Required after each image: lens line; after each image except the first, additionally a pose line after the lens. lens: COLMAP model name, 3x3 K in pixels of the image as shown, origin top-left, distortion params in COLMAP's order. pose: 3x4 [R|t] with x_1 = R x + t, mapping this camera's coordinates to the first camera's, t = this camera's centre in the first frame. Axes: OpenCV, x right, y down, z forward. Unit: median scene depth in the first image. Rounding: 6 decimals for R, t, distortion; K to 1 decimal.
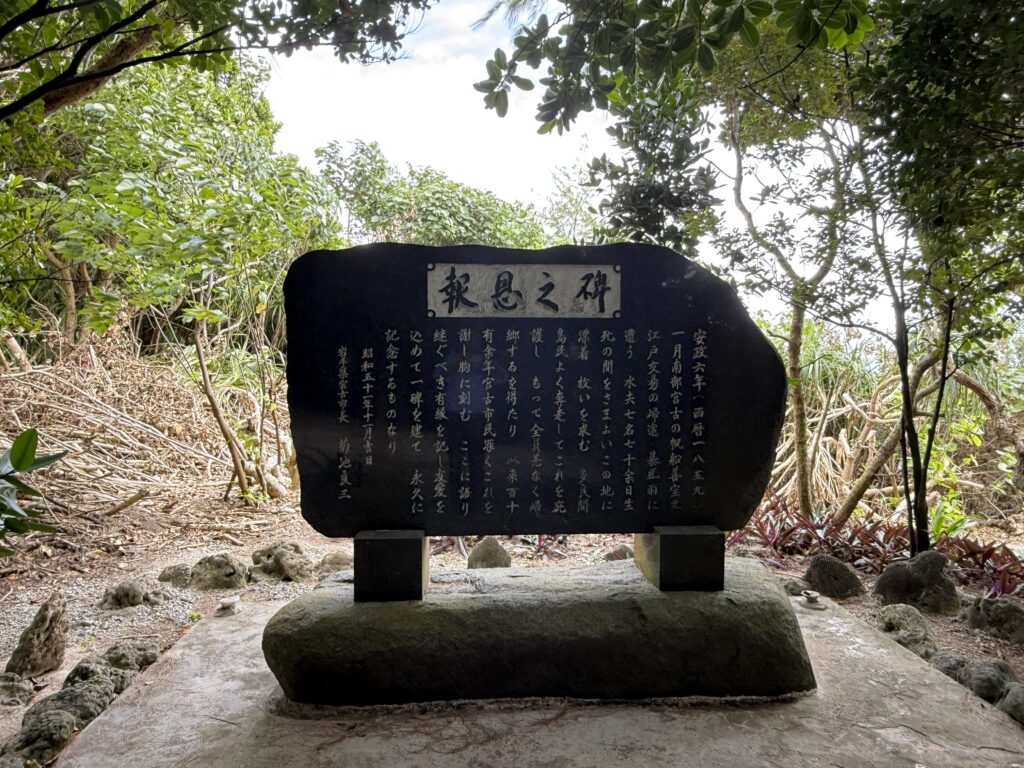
lens RADIAL K [[710.9, 0, 508.1], [0, 710.9, 373.4], [0, 0, 1]] dist [-0.044611, -0.000196]
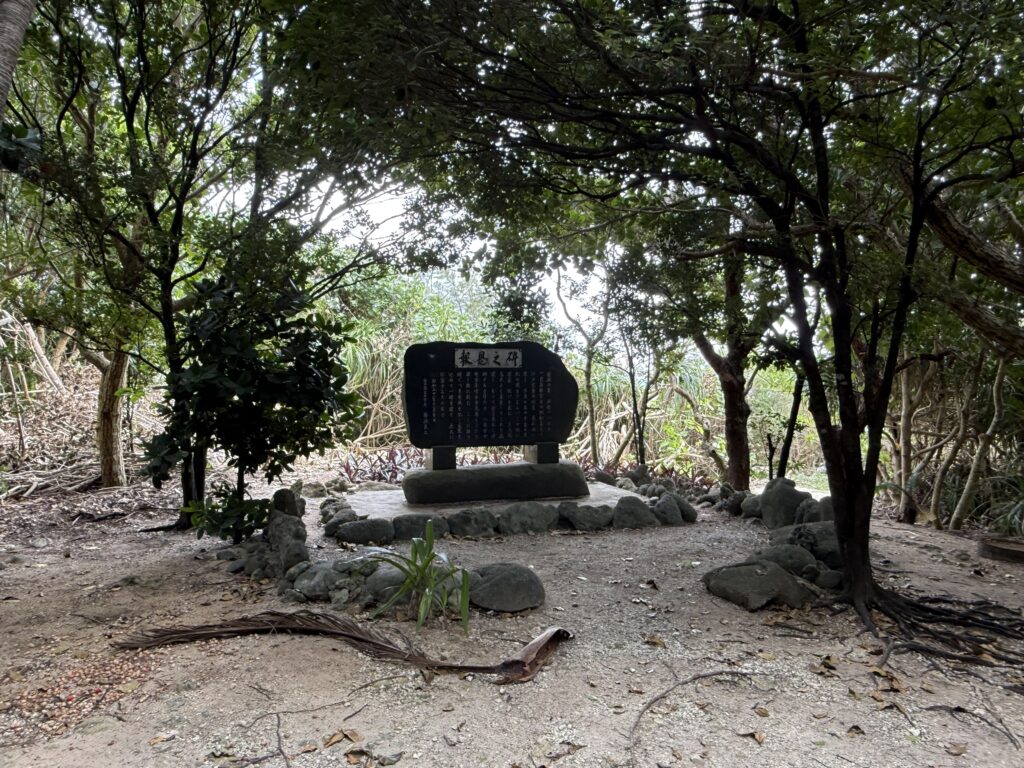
lens RADIAL K [[697.0, 0, 511.2], [0, 697.0, 376.0], [0, 0, 1]] dist [-0.001173, -0.000758]
pose [[0.967781, -0.004657, 0.251749, -0.473545], [0.010860, 0.999671, -0.023258, 0.015088], [-0.251558, 0.025242, 0.967513, -1.358999]]
